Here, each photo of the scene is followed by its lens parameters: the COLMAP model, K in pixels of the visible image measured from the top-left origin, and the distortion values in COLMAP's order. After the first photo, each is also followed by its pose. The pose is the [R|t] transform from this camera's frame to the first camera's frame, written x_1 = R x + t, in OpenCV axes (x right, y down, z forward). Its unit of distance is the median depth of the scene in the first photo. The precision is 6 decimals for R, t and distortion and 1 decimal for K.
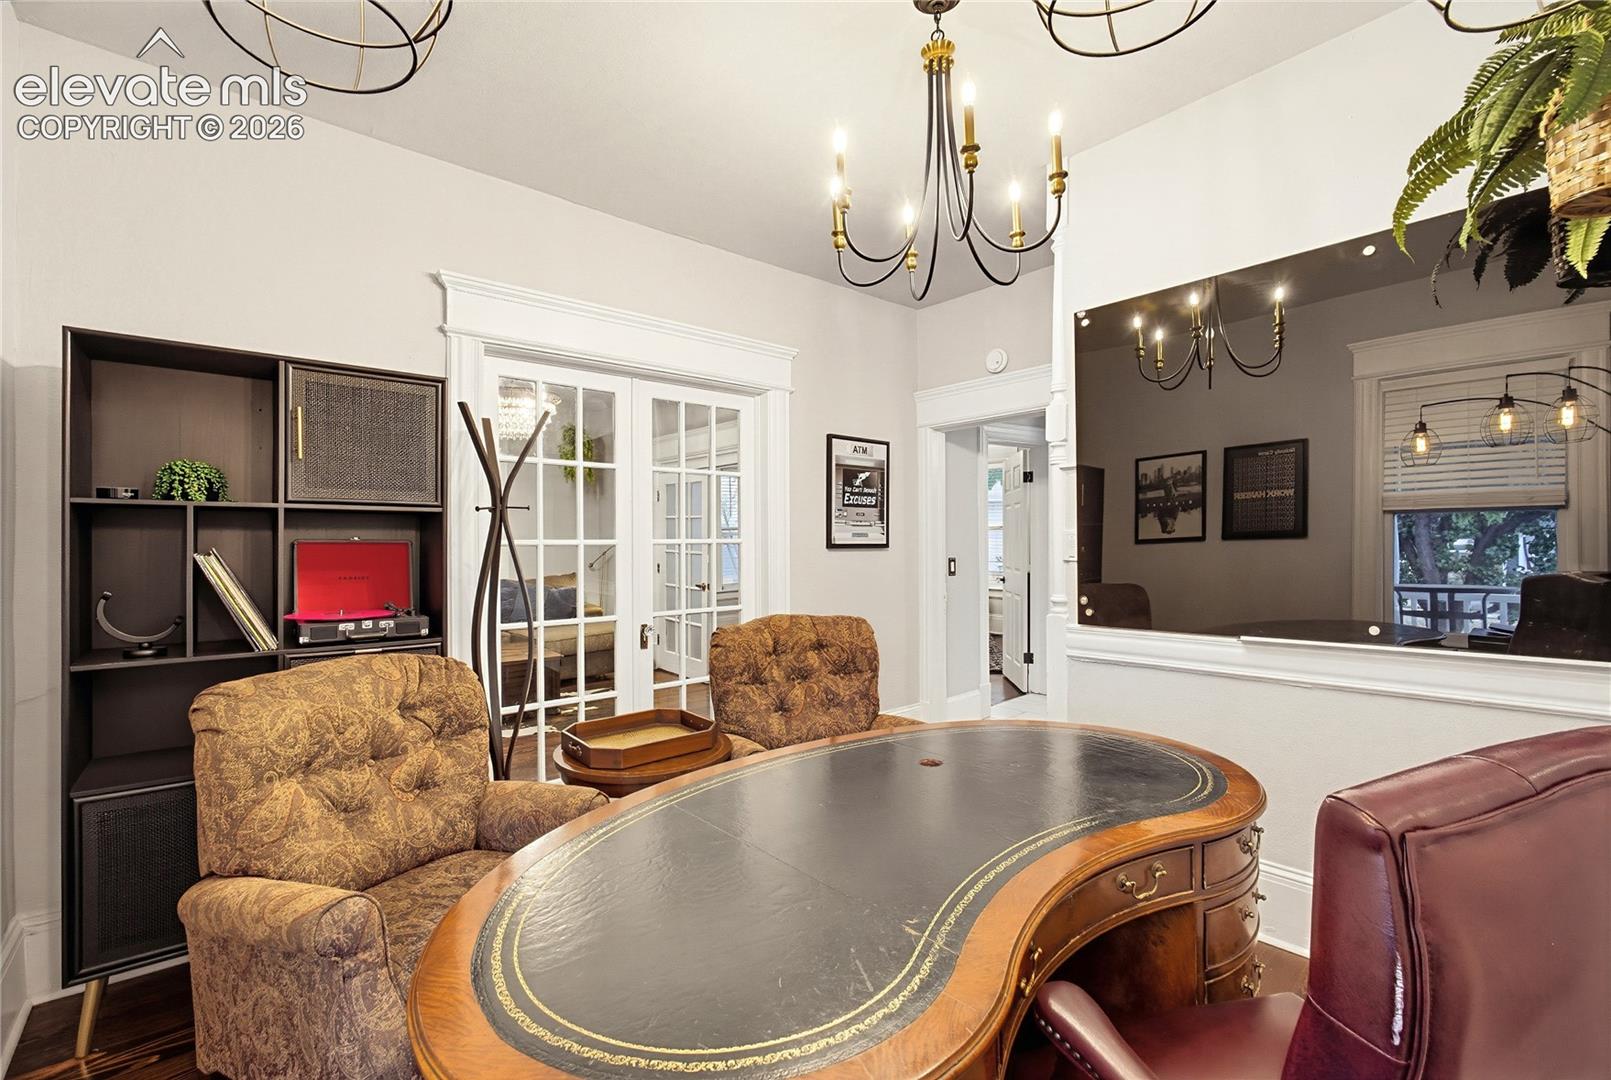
lens RADIAL K [[694.3, 0, 799.6], [0, 694.3, 545.3], [0, 0, 1]] dist [-0.003791, 0.000836]
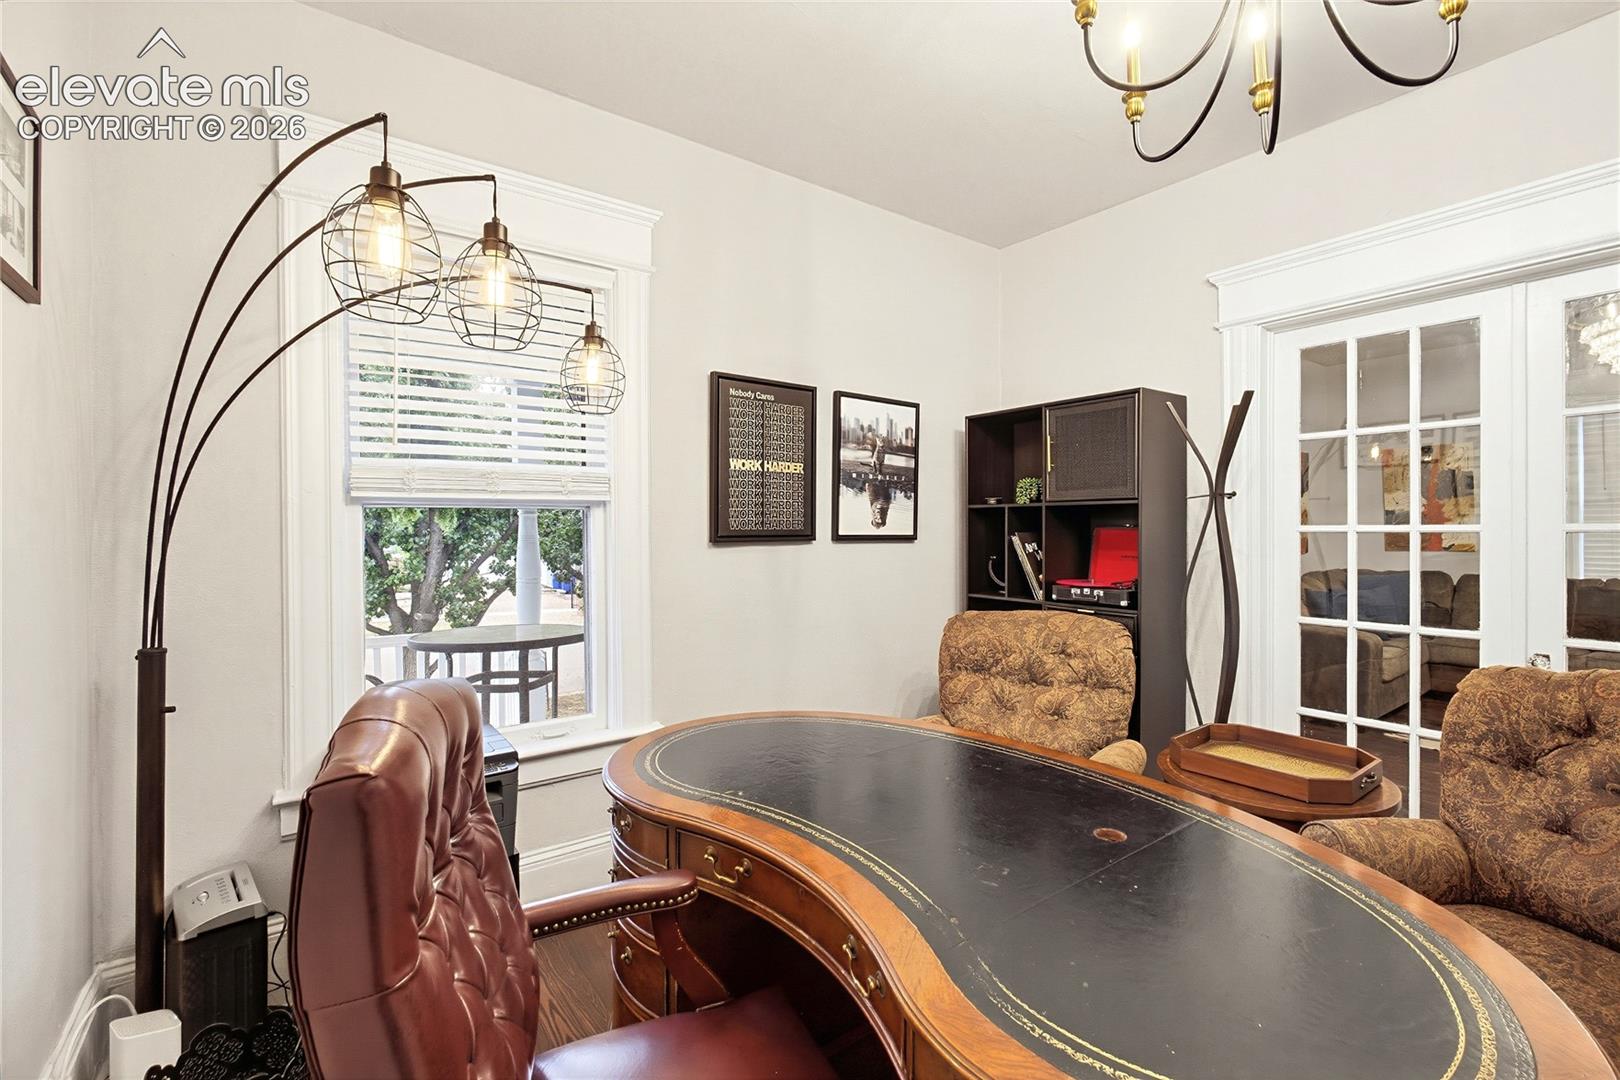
lens RADIAL K [[684.5, 0, 800.8], [0, 684.5, 533.2], [0, 0, 1]] dist [-0.016083, 0.001355]
pose [[-0.076902, 0.011207, -0.996976, 0.748097], [0.001375, 0.999937, 0.011134, -0.012449], [0.997038, -0.000515, -0.076913, 0.582052]]
